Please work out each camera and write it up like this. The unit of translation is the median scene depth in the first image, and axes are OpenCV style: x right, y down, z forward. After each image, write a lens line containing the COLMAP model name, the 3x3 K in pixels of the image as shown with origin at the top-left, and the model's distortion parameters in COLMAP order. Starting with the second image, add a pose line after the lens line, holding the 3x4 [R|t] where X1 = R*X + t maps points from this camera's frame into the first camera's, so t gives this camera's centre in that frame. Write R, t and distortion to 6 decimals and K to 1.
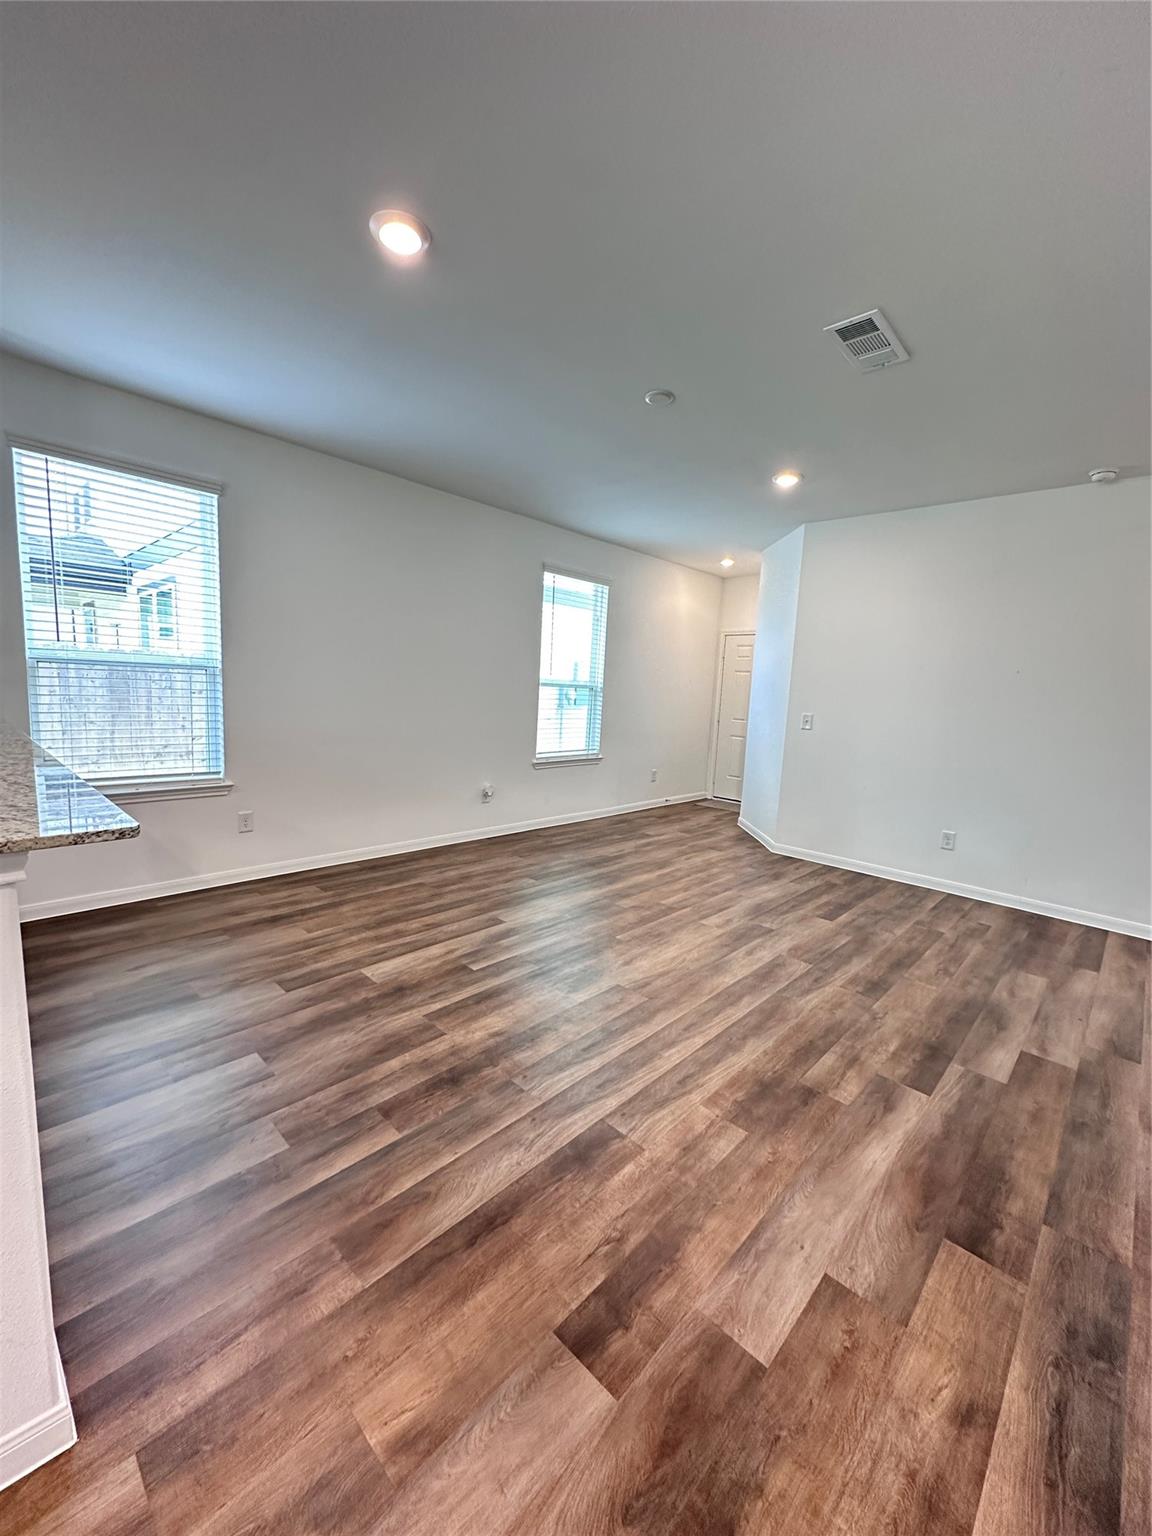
lens RADIAL K [[610.4, 0, 576.0], [0, 610.4, 768.0], [0, 0, 1]] dist [-0.001009, 0.000238]
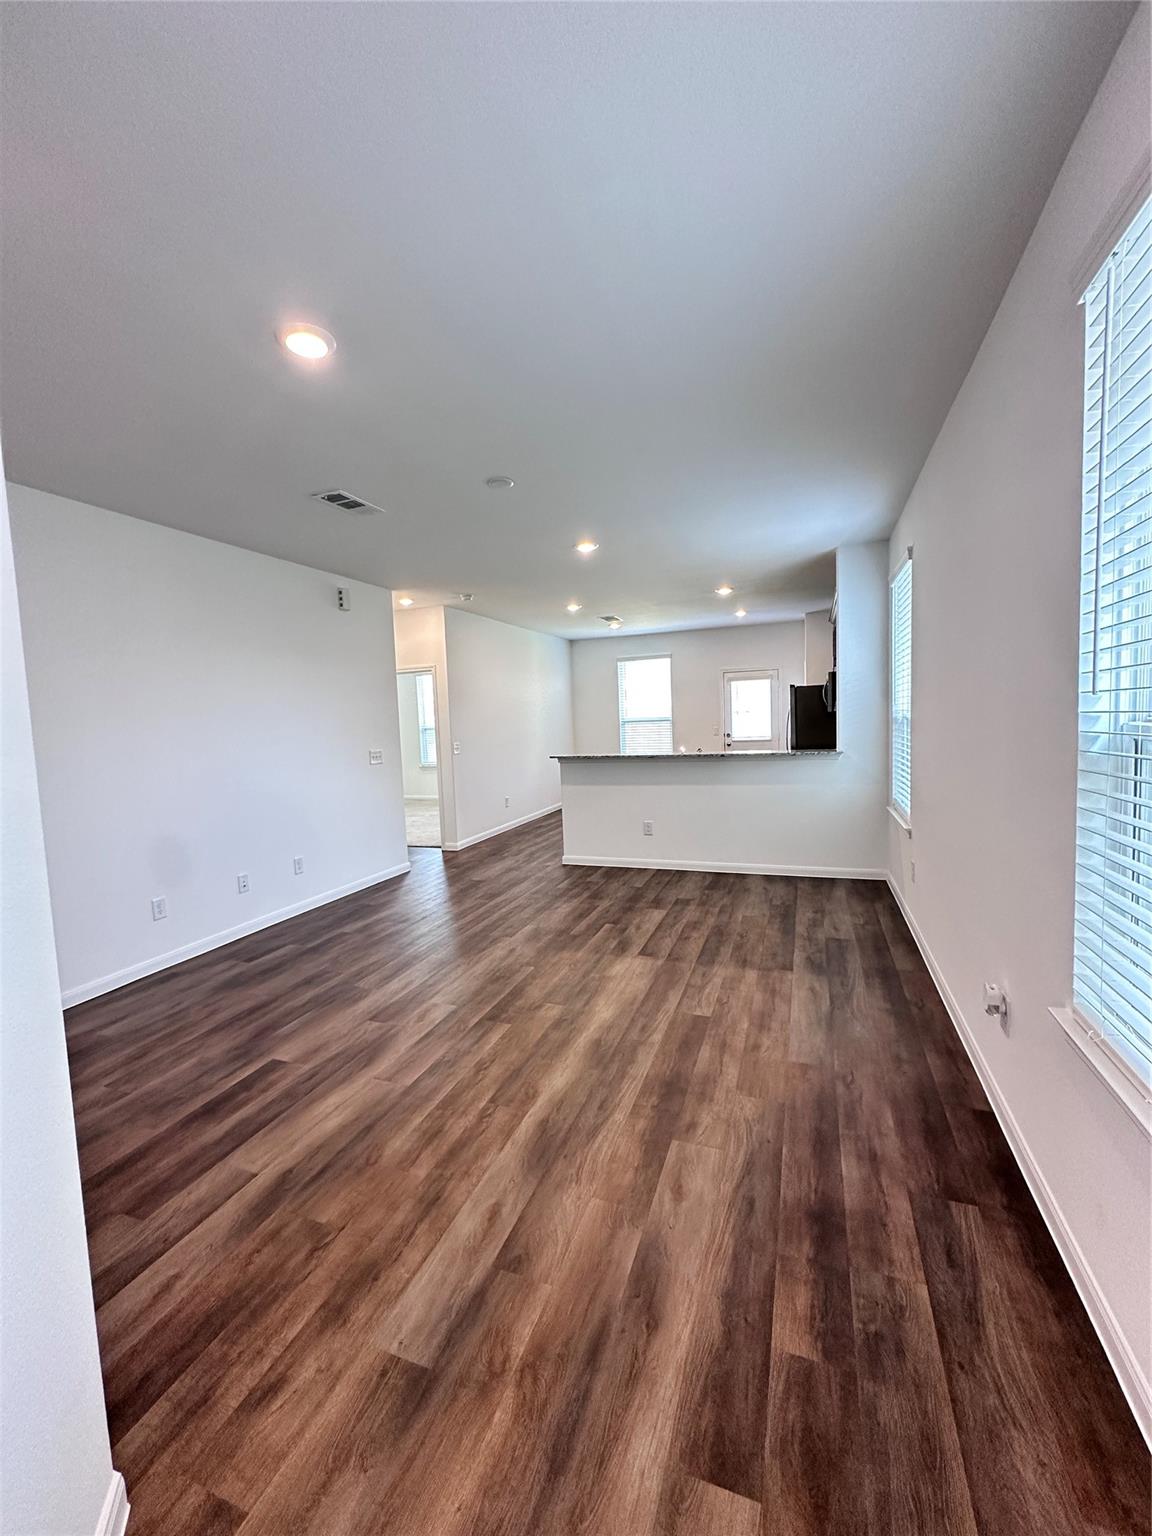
lens RADIAL K [[613.6, 0, 578.2], [0, 613.6, 767.1], [0, 0, 1]] dist [-0.002991, 0.000303]
pose [[-0.919385, 0.017246, -0.392981, 0.396206], [-0.058771, 0.981802, 0.180583, -0.256286], [0.388944, 0.189121, -0.901641, 1.864575]]
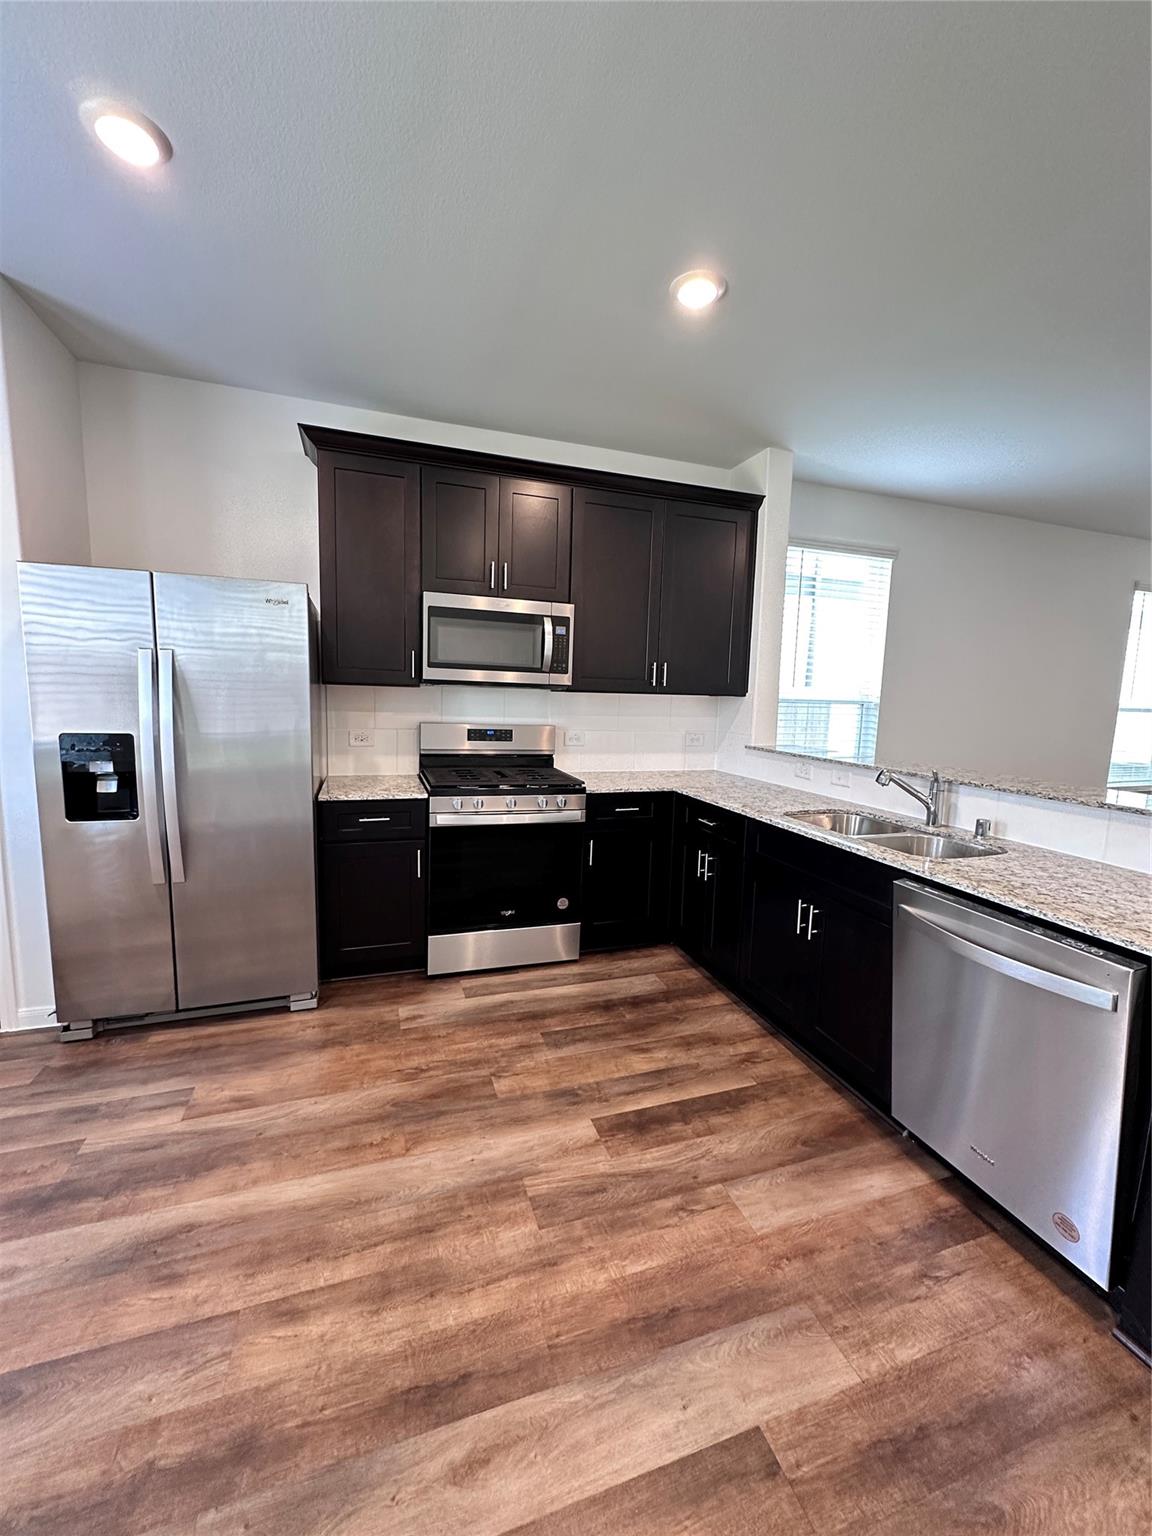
lens RADIAL K [[614.0, 0, 586.3], [0, 614.0, 764.5], [0, 0, 1]] dist [-0.001709, 0.000166]
pose [[0.889763, 0.028740, -0.455516, -0.570378], [-0.044849, 0.998691, -0.024593, 0.009512], [0.454213, 0.042312, 0.889888, -0.327795]]
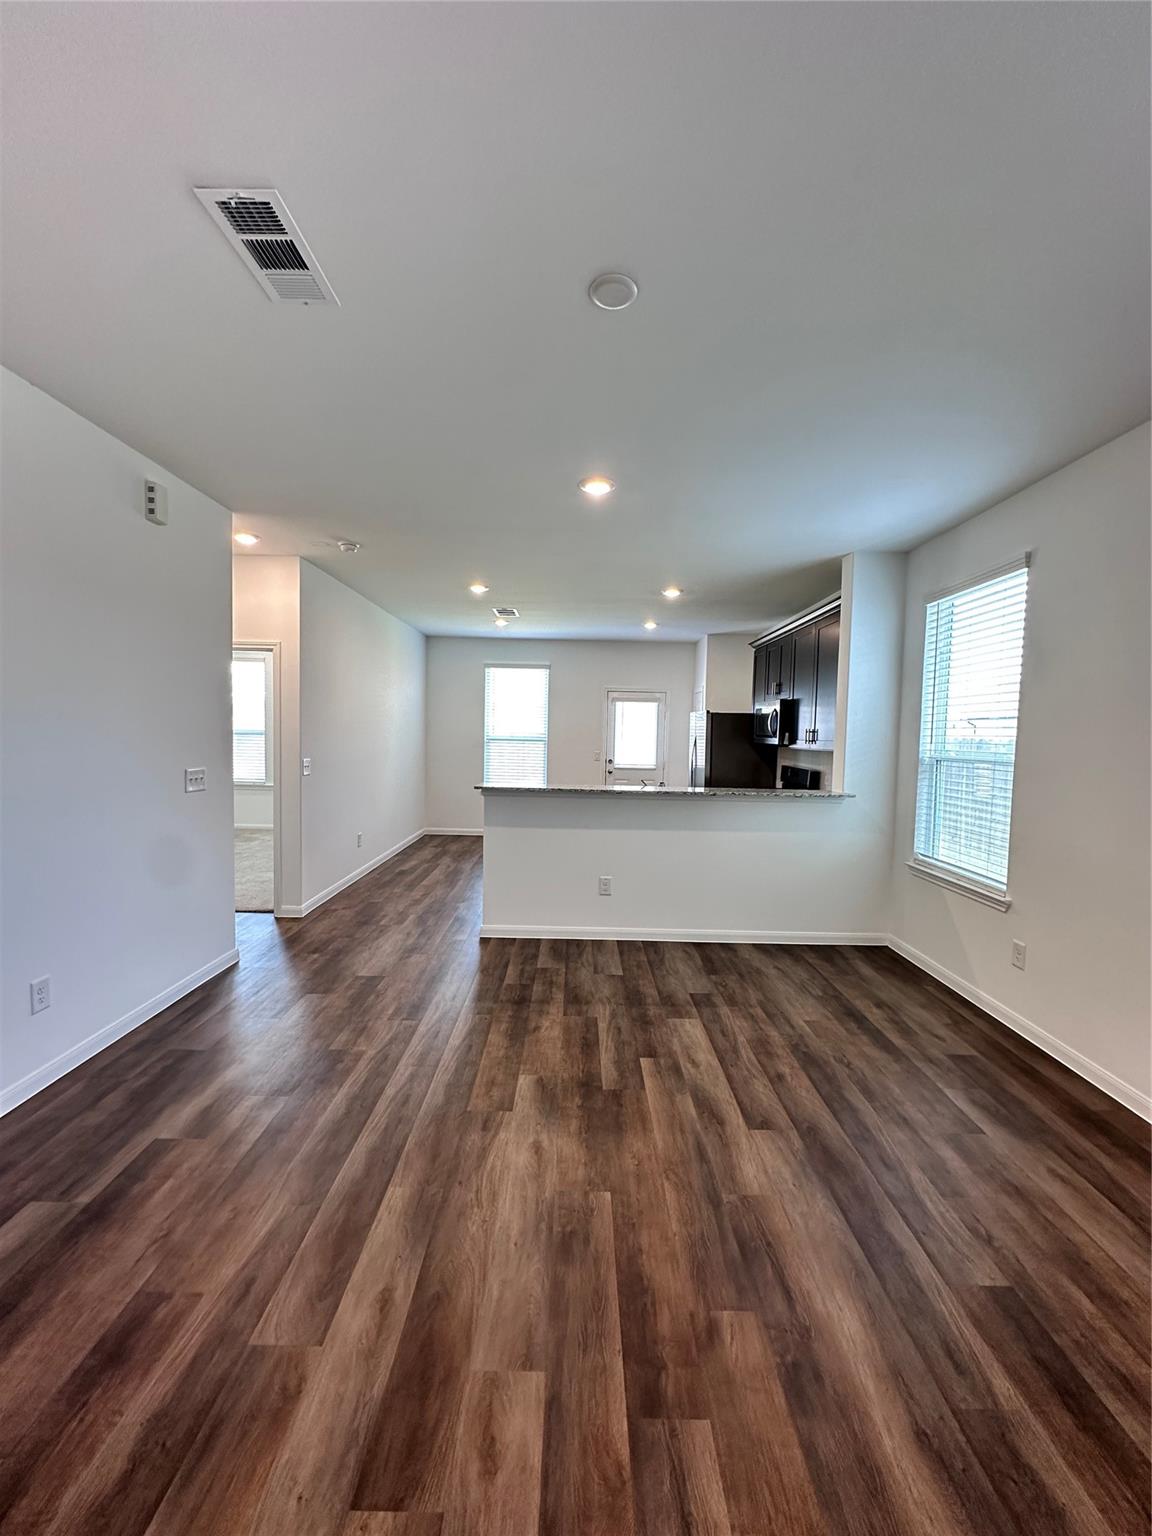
lens RADIAL K [[613.6, 0, 578.2], [0, 613.6, 767.1], [0, 0, 1]] dist [-0.002991, 0.000303]
pose [[-0.719381, -0.029195, -0.694002, 0.486959], [-0.150039, 0.982061, 0.114213, -0.177438], [0.678218, 0.186290, -0.710856, 1.273417]]
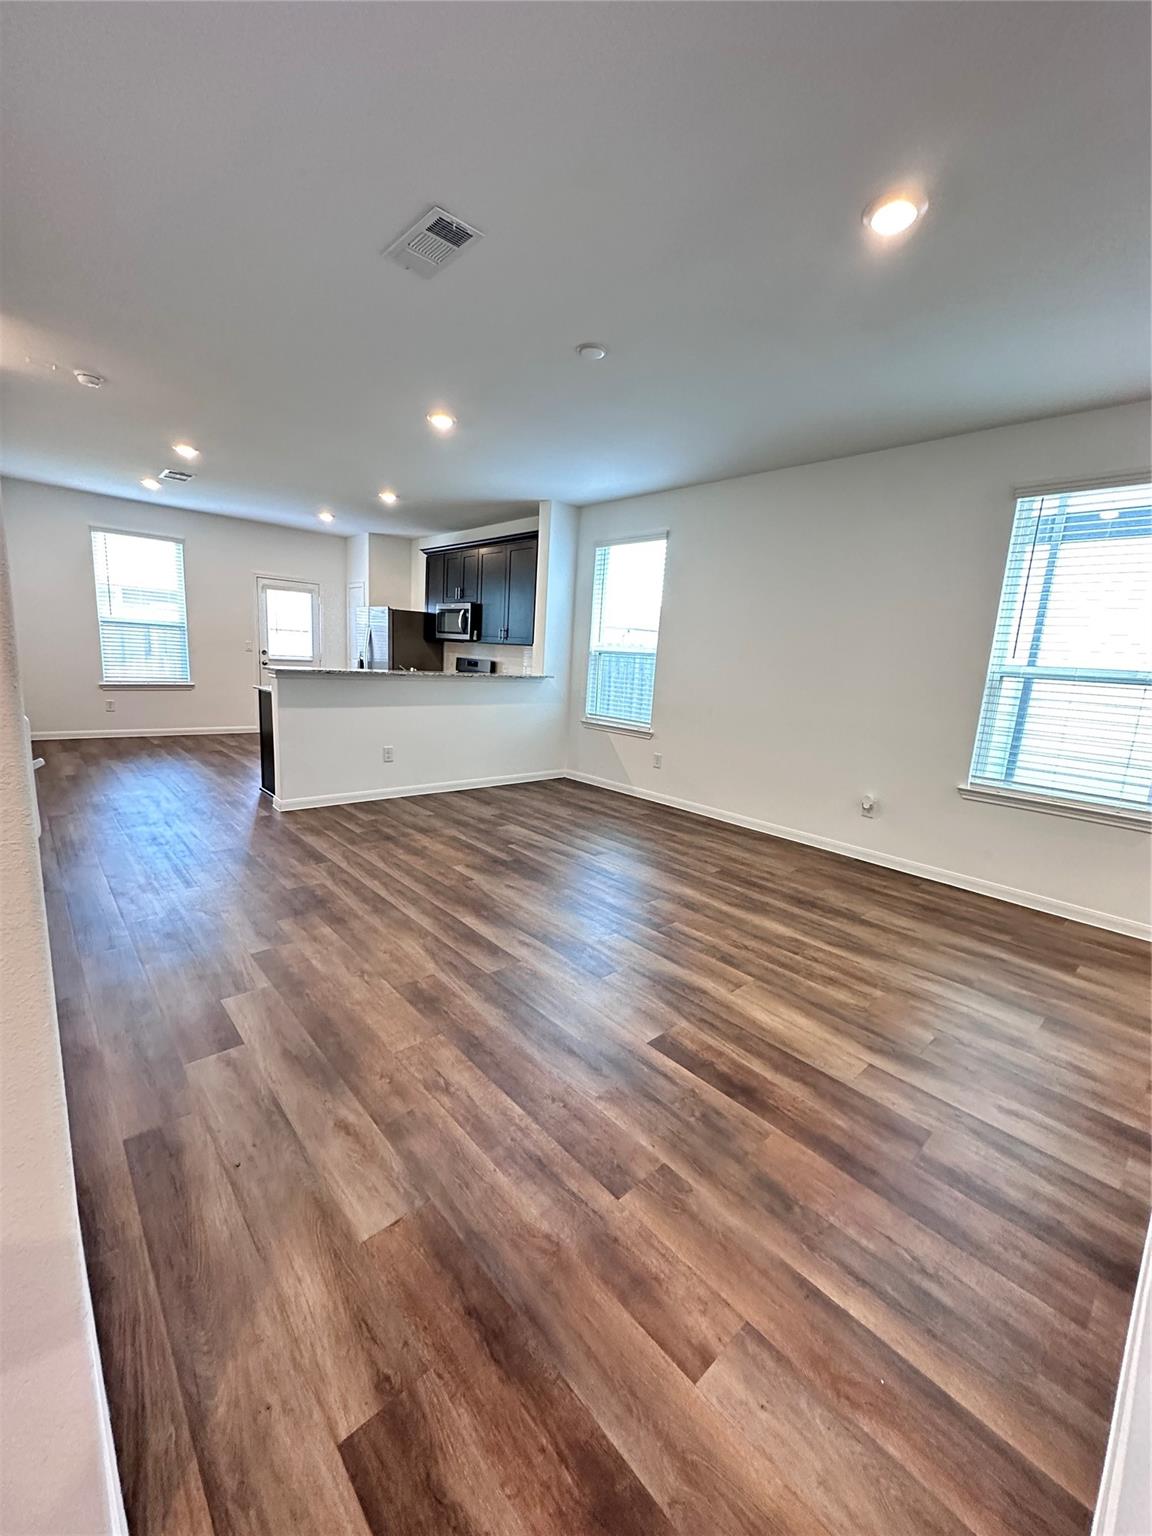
lens RADIAL K [[613.6, 0, 578.2], [0, 613.6, 767.1], [0, 0, 1]] dist [-0.002991, 0.000303]
pose [[-0.063357, 0.127987, -0.989750, 1.032174], [-0.193786, 0.971289, 0.138005, -0.069951], [0.978996, 0.200543, -0.036736, 0.980393]]
